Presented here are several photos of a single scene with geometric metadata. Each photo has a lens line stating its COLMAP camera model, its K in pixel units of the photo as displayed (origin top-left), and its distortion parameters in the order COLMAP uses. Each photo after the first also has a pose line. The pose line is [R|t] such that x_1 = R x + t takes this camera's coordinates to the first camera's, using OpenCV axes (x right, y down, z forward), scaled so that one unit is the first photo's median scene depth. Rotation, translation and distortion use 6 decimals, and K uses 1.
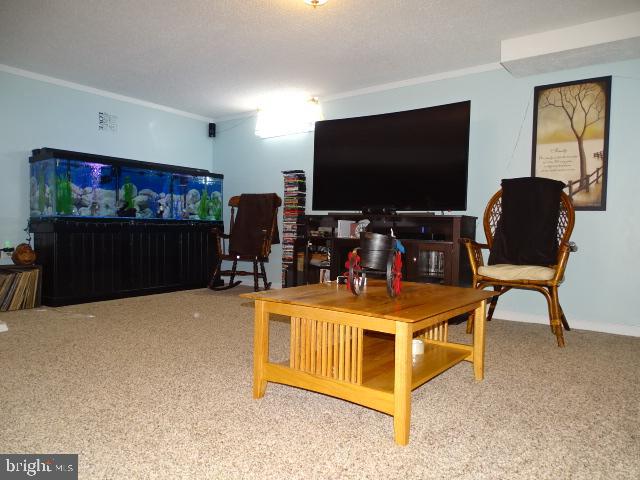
lens RADIAL K [[455.2, 0, 322.6], [0, 455.2, 239.5], [0, 0, 1]] dist [-0.013668, 0.011450]
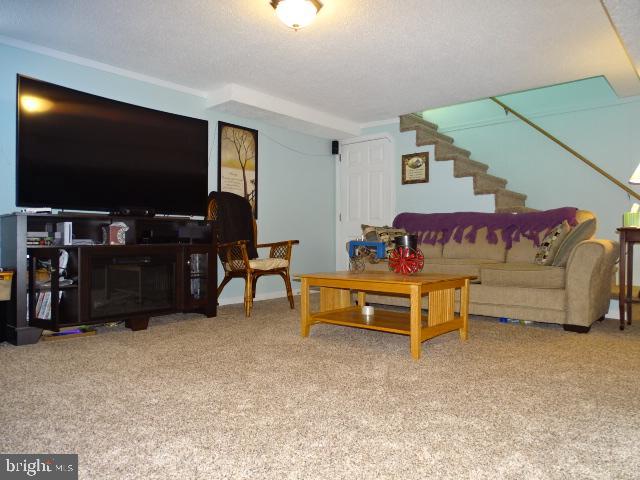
lens RADIAL K [[455.2, 0, 317.8], [0, 455.2, 239.5], [0, 0, 1]] dist [-0.013668, 0.011450]
pose [[0.099424, -0.021428, 0.994814, -0.830790], [0.029989, 0.999378, 0.018530, -0.019188], [-0.994593, 0.027991, 0.100005, 0.636957]]
